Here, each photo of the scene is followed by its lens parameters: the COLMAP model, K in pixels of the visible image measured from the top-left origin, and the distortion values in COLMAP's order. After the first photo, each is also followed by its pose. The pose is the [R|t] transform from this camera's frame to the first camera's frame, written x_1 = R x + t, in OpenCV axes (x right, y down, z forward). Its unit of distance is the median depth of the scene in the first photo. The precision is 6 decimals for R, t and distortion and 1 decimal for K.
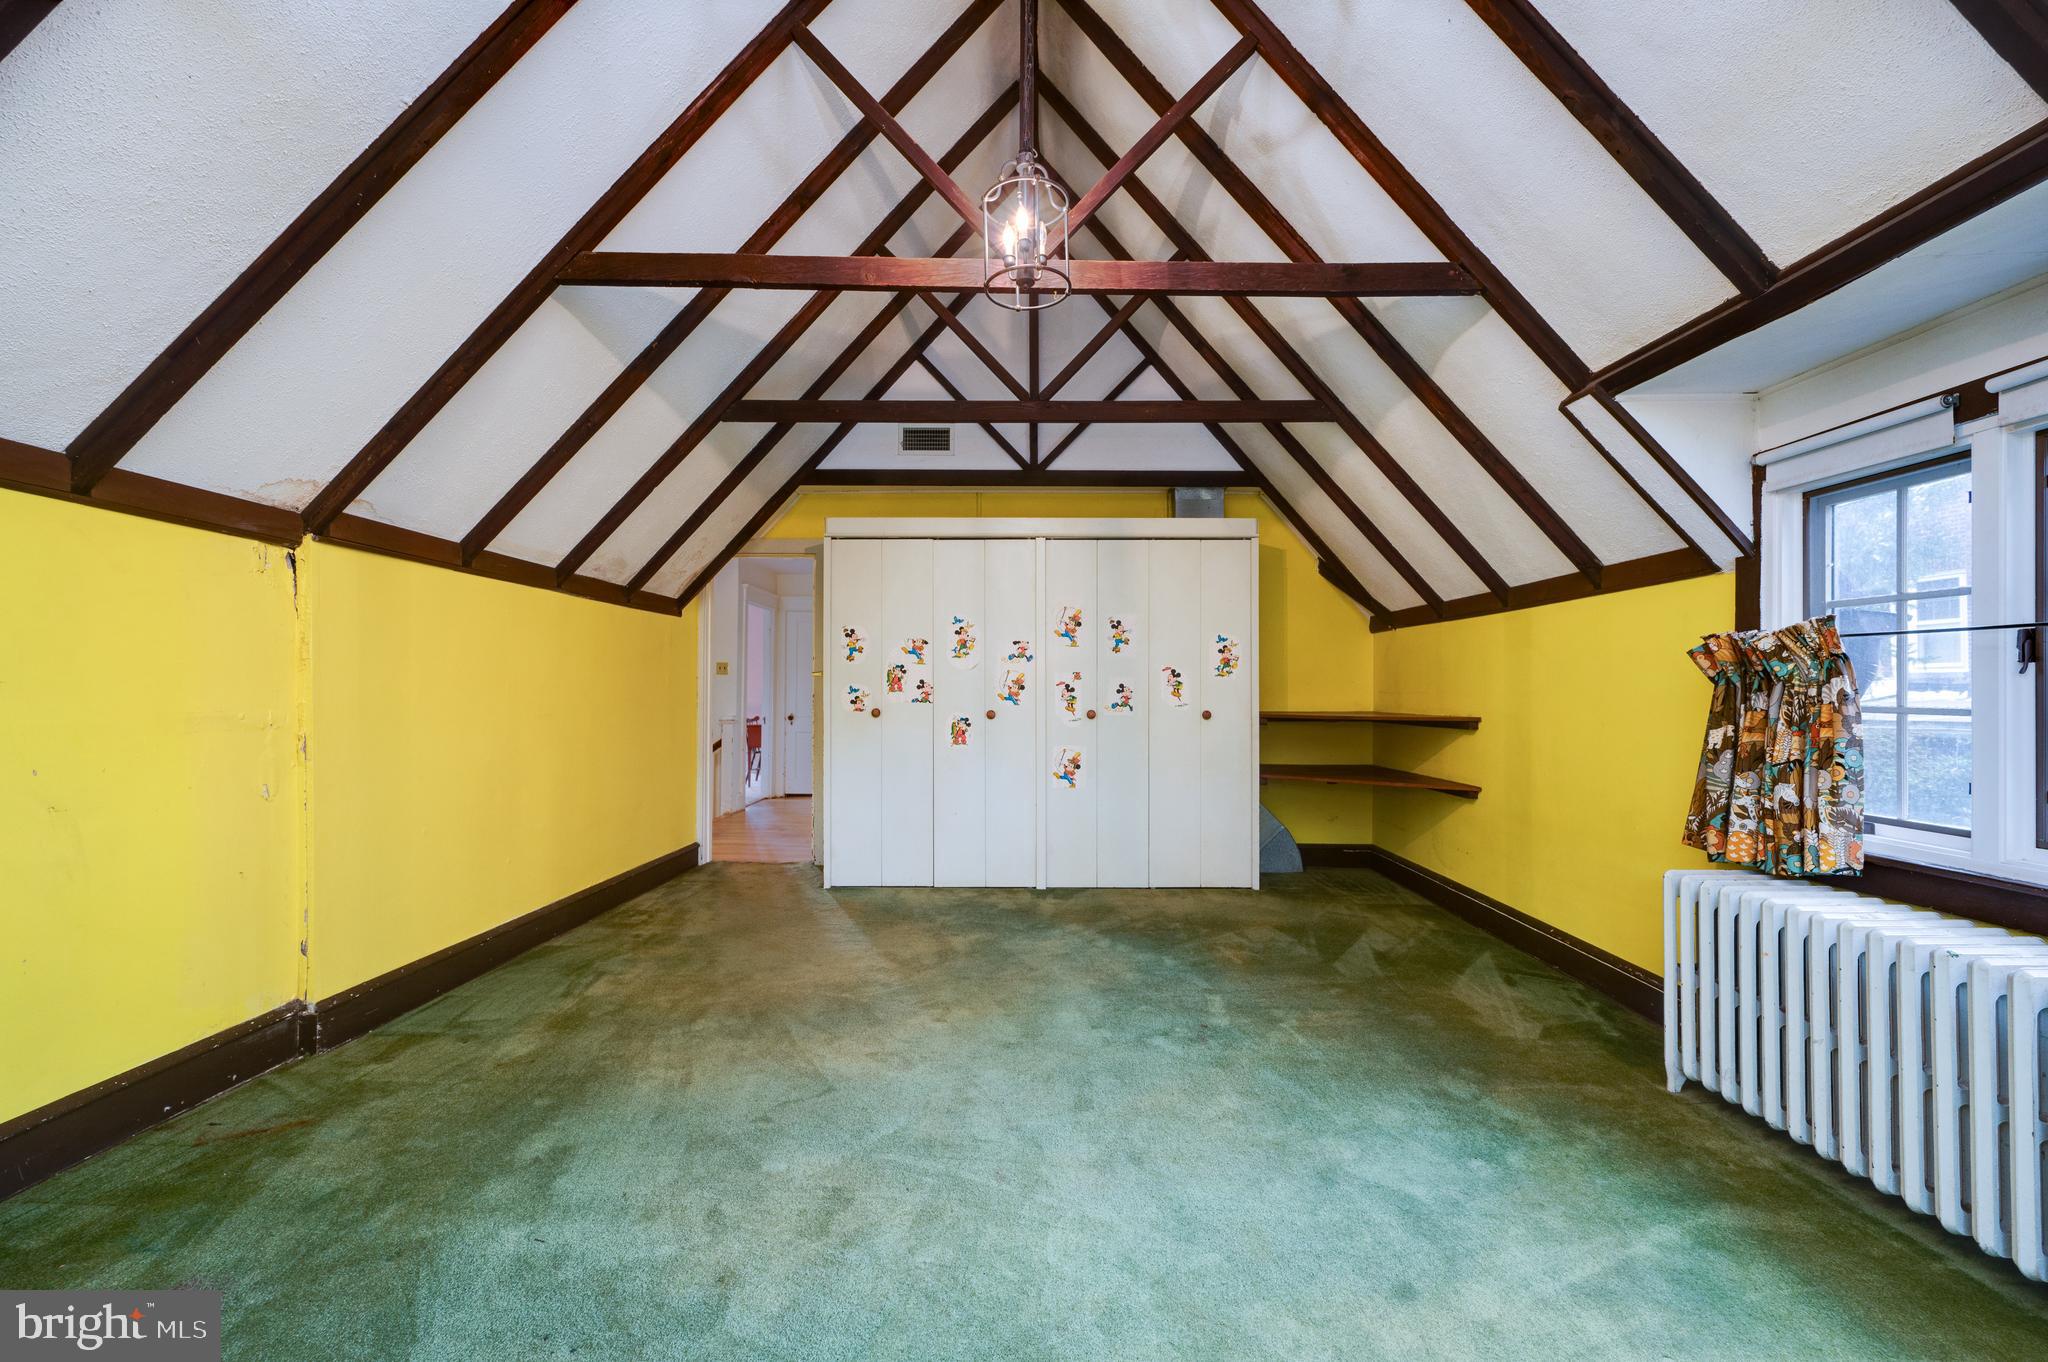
lens RADIAL K [[803.4, 0, 1032.3], [0, 803.4, 683.5], [0, 0, 1]] dist [-0.001008, -0.000611]
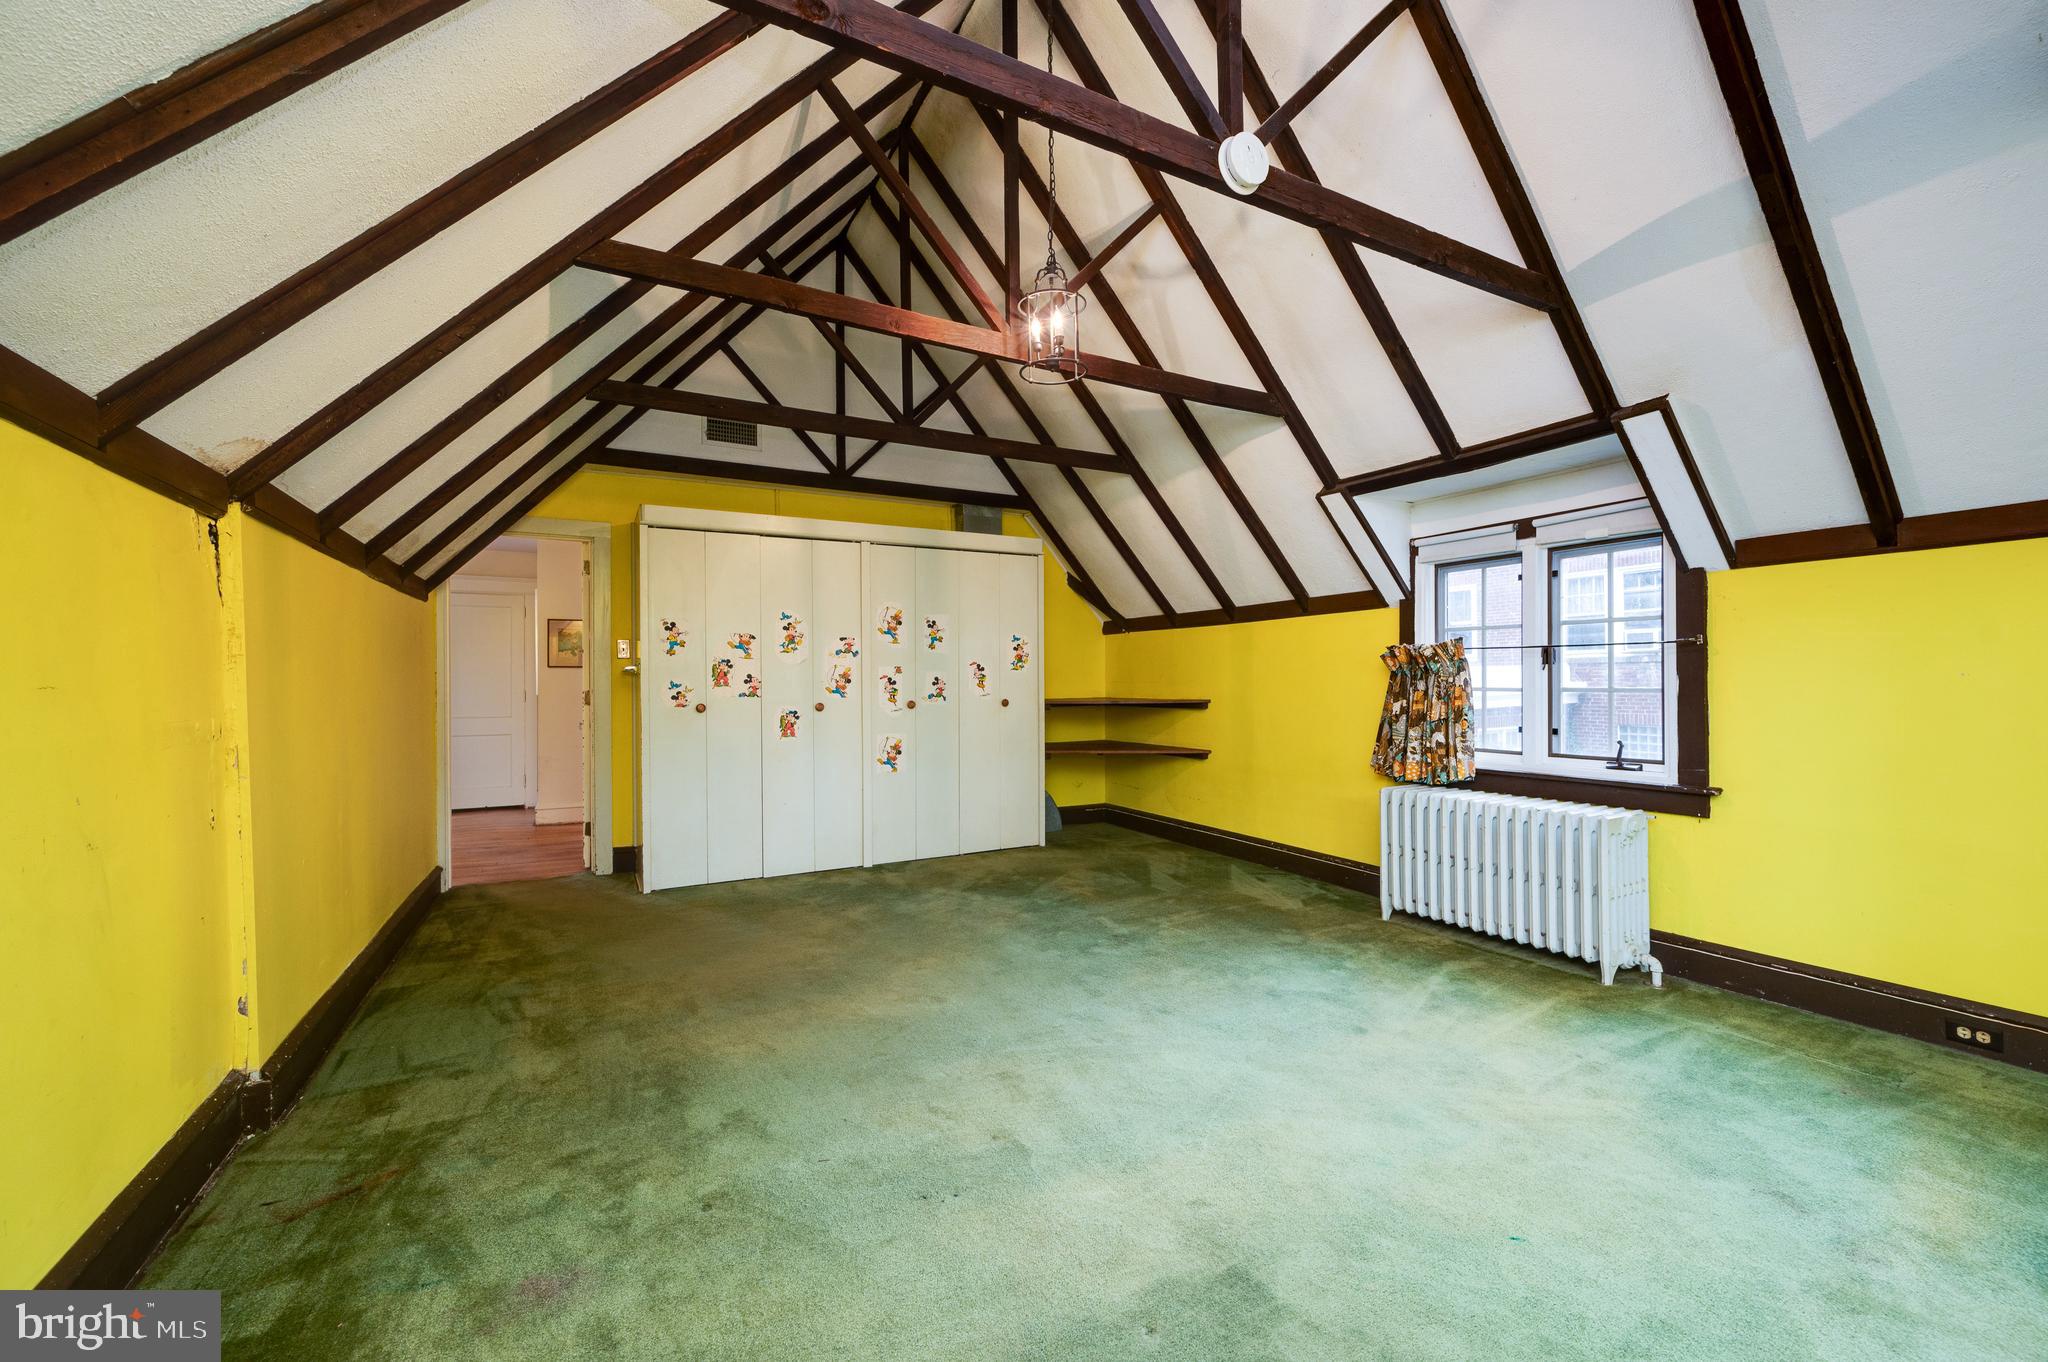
lens RADIAL K [[803.4, 0, 1032.3], [0, 803.4, 683.5], [0, 0, 1]] dist [-0.001008, -0.000611]
pose [[0.880799, -0.011205, 0.473358, -0.562852], [0.005755, 0.999899, 0.012962, -0.007706], [-0.473456, -0.008693, 0.880775, -0.104897]]
